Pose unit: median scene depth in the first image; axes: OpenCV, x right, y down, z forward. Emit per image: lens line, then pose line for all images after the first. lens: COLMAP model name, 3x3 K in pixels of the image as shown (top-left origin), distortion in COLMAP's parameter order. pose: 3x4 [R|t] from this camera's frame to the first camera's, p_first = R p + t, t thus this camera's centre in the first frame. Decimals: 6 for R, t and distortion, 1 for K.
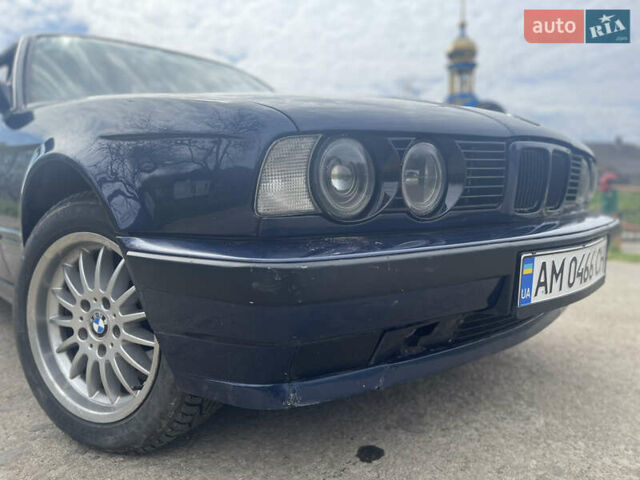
lens RADIAL K [[489.8, 0, 324.5], [0, 489.8, 242.0], [0, 0, 1]] dist [0.051453, -0.061373]
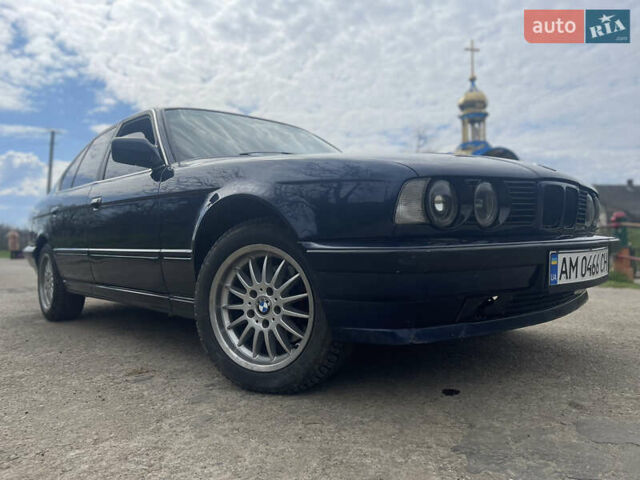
lens RADIAL K [[489.8, 0, 321.3], [0, 489.8, 240.1], [0, 0, 1]] dist [0.051453, -0.061373]
pose [[0.999522, -0.012338, -0.028352, -0.242364], [0.009608, 0.995478, -0.094510, 0.111884], [0.029390, 0.094193, 0.995120, -0.505863]]
